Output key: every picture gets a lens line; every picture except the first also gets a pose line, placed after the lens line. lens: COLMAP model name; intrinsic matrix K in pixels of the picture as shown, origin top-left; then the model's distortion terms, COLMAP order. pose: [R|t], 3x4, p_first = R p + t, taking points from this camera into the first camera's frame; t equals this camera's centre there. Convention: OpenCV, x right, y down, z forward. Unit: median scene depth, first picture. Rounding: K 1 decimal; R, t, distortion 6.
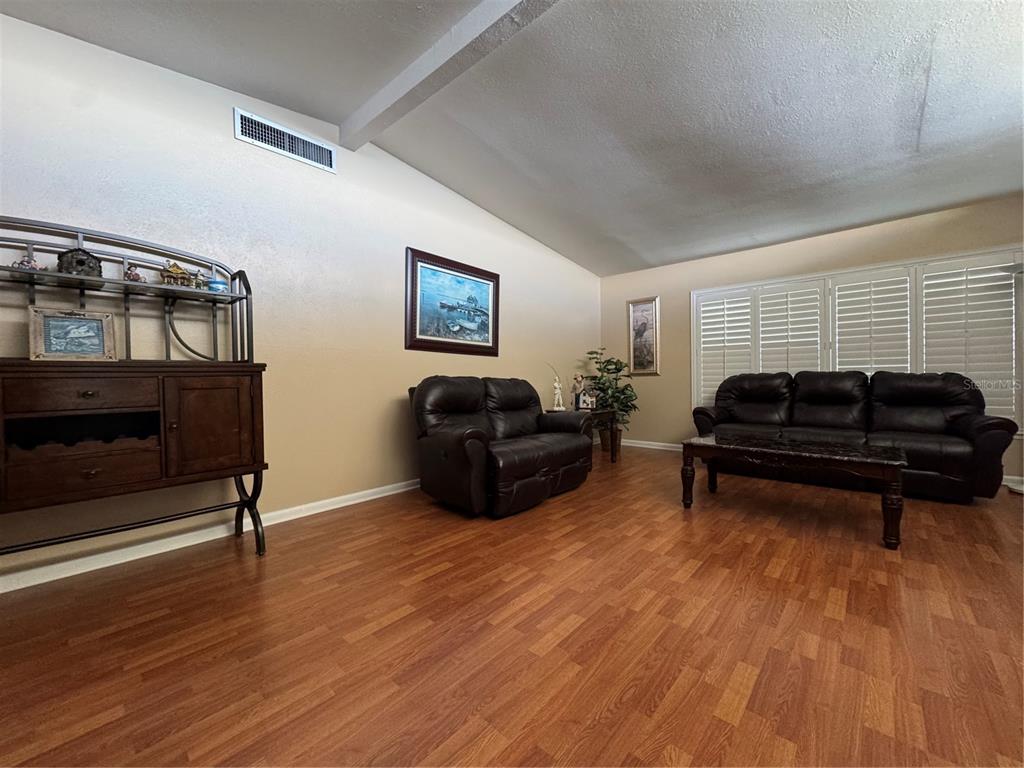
lens RADIAL K [[407.6, 0, 512.0], [0, 407.6, 384.0], [0, 0, 1]] dist [0.000957, 0.000155]
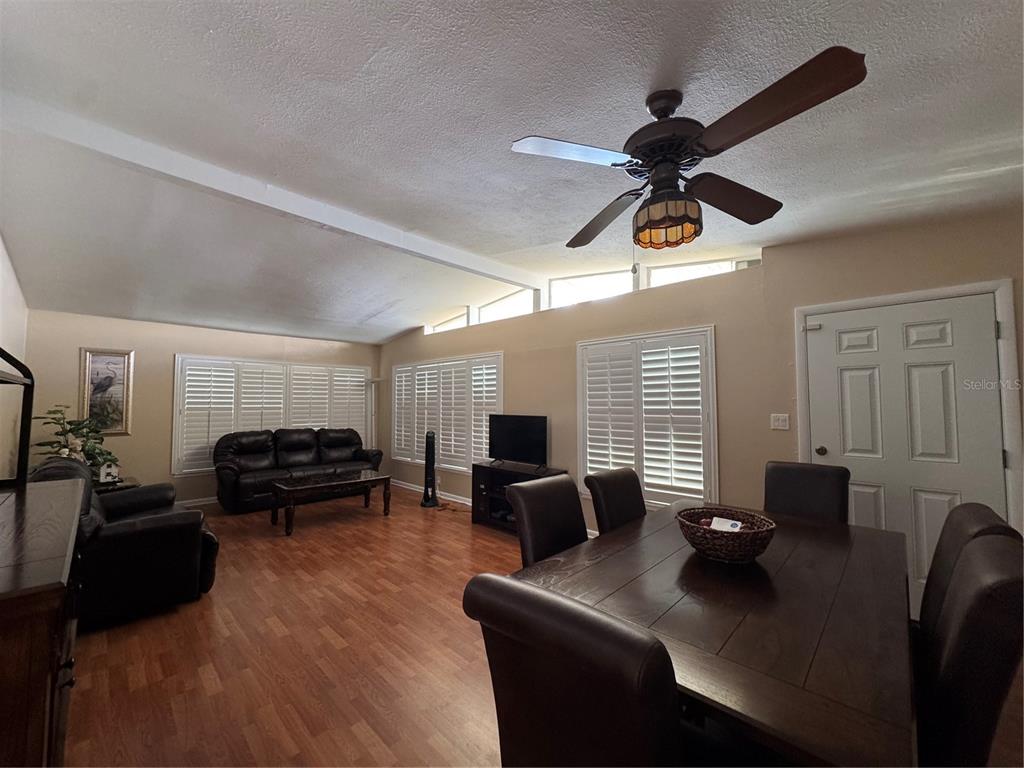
lens RADIAL K [[407.6, 0, 512.0], [0, 407.6, 384.0], [0, 0, 1]] dist [0.000957, 0.000155]
pose [[0.051788, 0.062356, 0.996709, -0.820984], [0.013931, 0.997907, -0.063154, -0.102891], [-0.998561, 0.017156, 0.050811, 0.117215]]
